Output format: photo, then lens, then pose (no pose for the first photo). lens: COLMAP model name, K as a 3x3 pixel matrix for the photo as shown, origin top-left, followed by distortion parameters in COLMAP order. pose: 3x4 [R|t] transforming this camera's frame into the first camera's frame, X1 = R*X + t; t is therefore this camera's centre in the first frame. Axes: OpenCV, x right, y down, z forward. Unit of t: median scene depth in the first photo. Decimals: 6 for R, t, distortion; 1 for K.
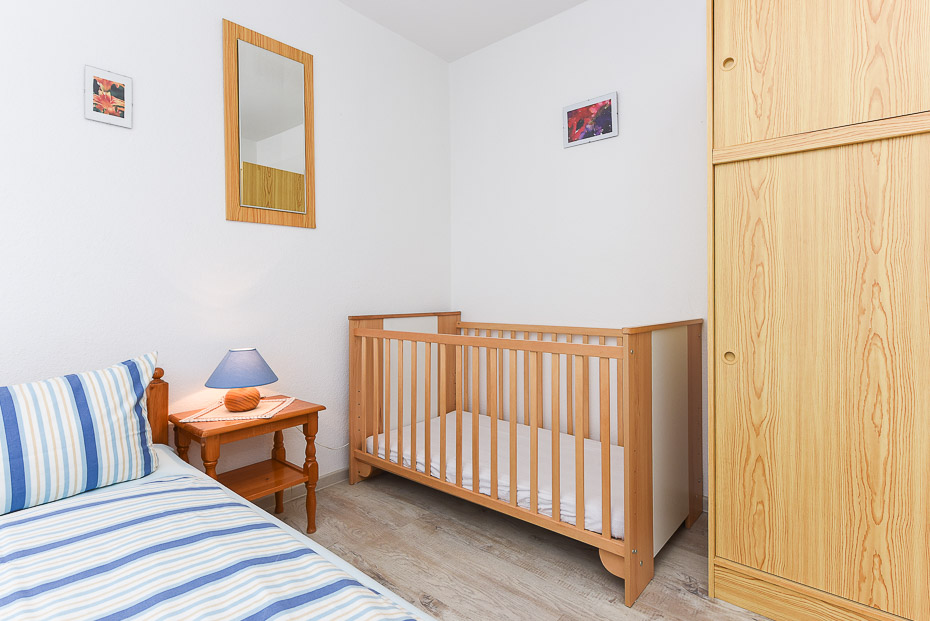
lens RADIAL K [[463.6, 0, 473.0], [0, 463.6, 288.8], [0, 0, 1]] dist [0.002116, -0.000704]
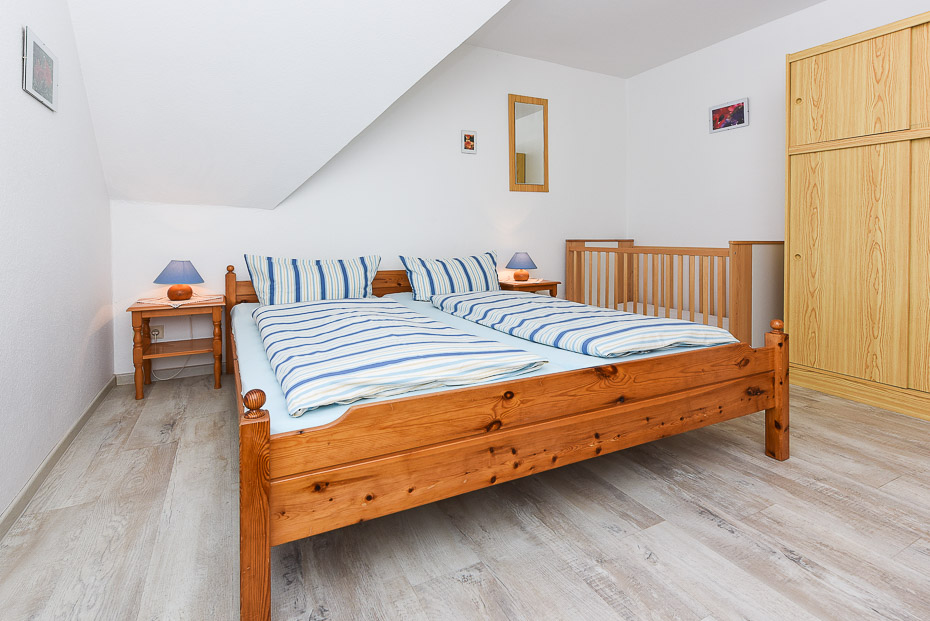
lens RADIAL K [[393.8, 0, 440.4], [0, 393.8, 234.4], [0, 0, 1]] dist [0.002237, -0.002269]
pose [[0.892981, 0.006125, -0.450053, -0.025390], [0.000161, 0.999903, 0.013928, 0.031776], [0.450095, -0.012510, 0.892893, -1.079193]]
